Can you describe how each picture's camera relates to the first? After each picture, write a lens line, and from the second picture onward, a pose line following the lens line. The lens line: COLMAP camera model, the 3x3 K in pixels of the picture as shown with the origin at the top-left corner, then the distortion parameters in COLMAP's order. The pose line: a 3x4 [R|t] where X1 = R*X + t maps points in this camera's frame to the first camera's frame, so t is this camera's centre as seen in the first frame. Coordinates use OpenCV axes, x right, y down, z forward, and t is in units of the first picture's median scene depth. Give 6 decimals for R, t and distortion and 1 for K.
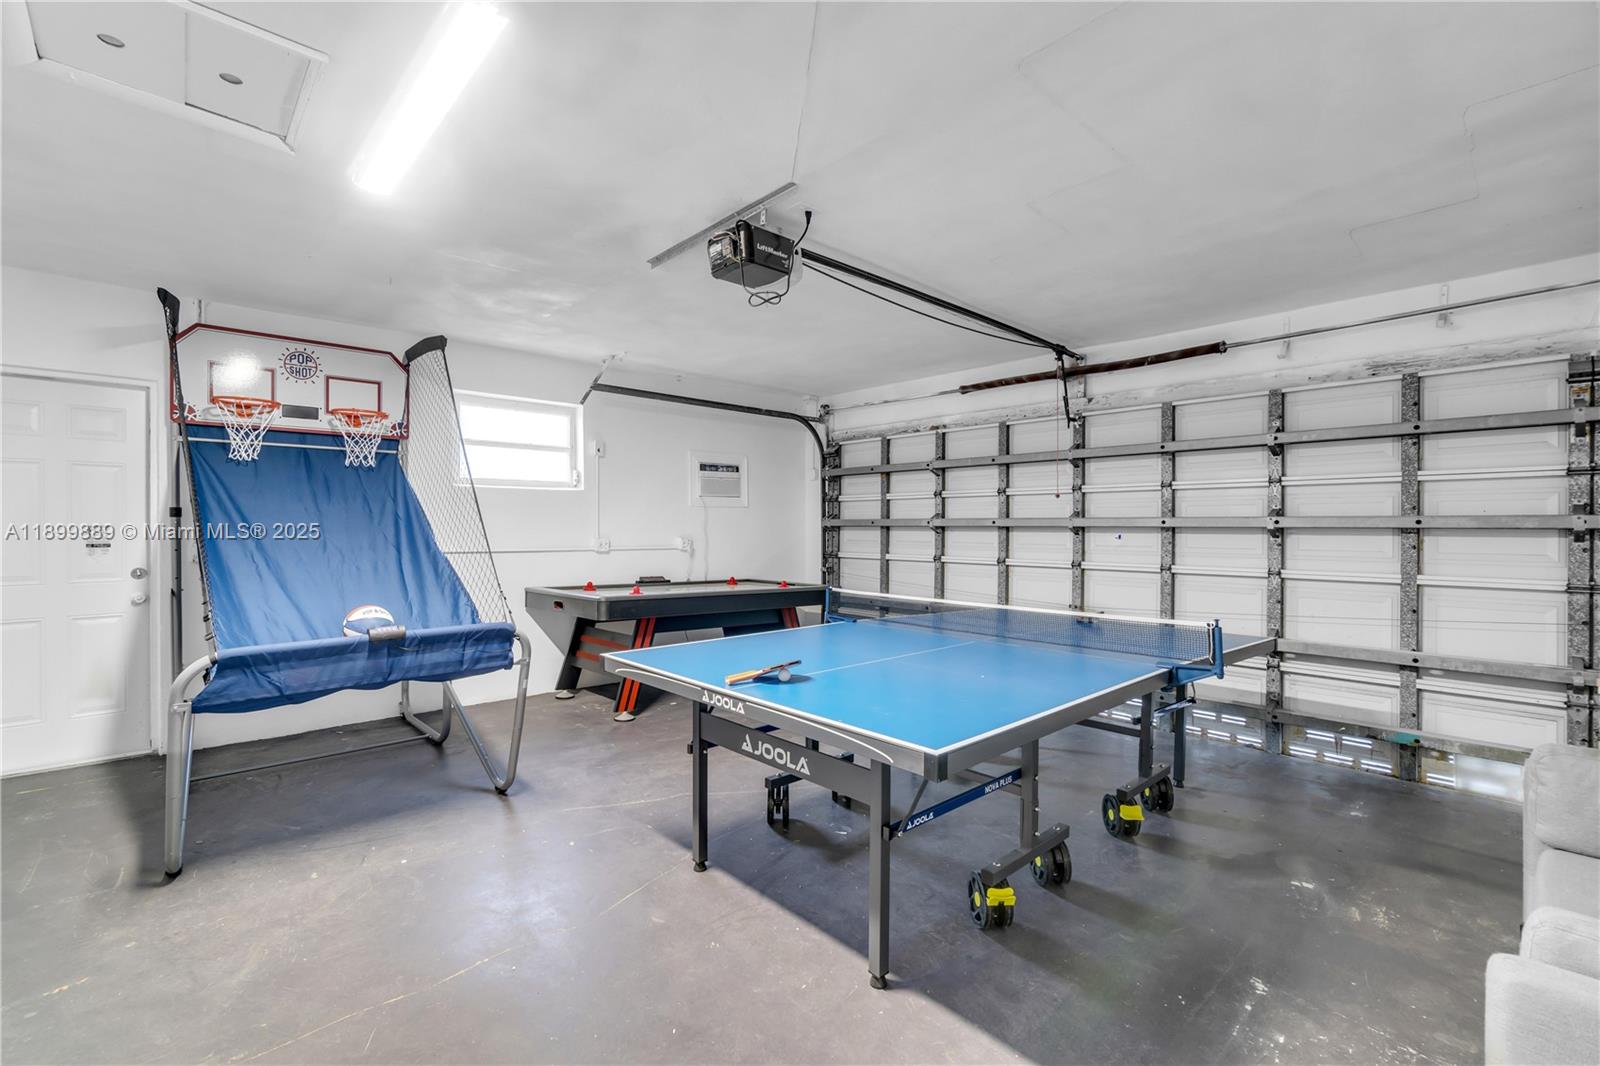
lens RADIAL K [[699.5, 0, 750.7], [0, 699.5, 521.9], [0, 0, 1]] dist [-0.001179, -0.000452]
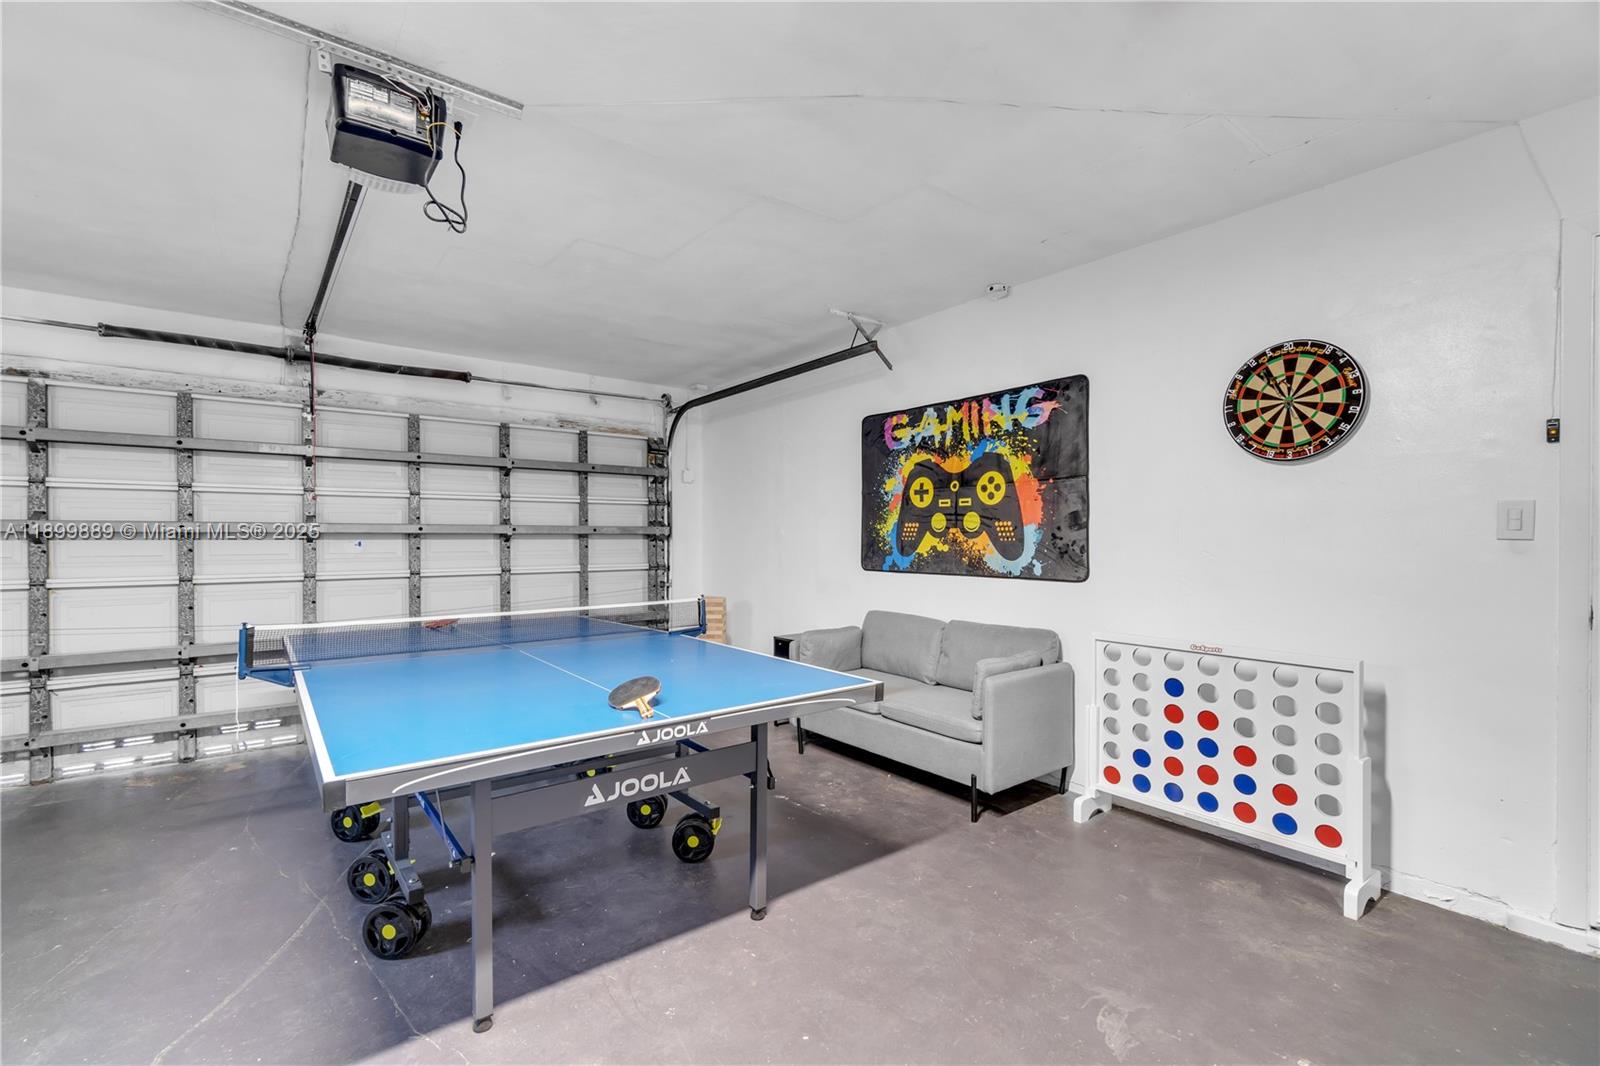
lens RADIAL K [[699.5, 0, 795.9], [0, 699.5, 540.6], [0, 0, 1]] dist [-0.001179, -0.000452]
pose [[0.043701, -0.011501, 0.998978, -0.482775], [-0.007915, 0.999898, 0.011858, 0.001498], [-0.999013, -0.008425, 0.043605, 0.427835]]
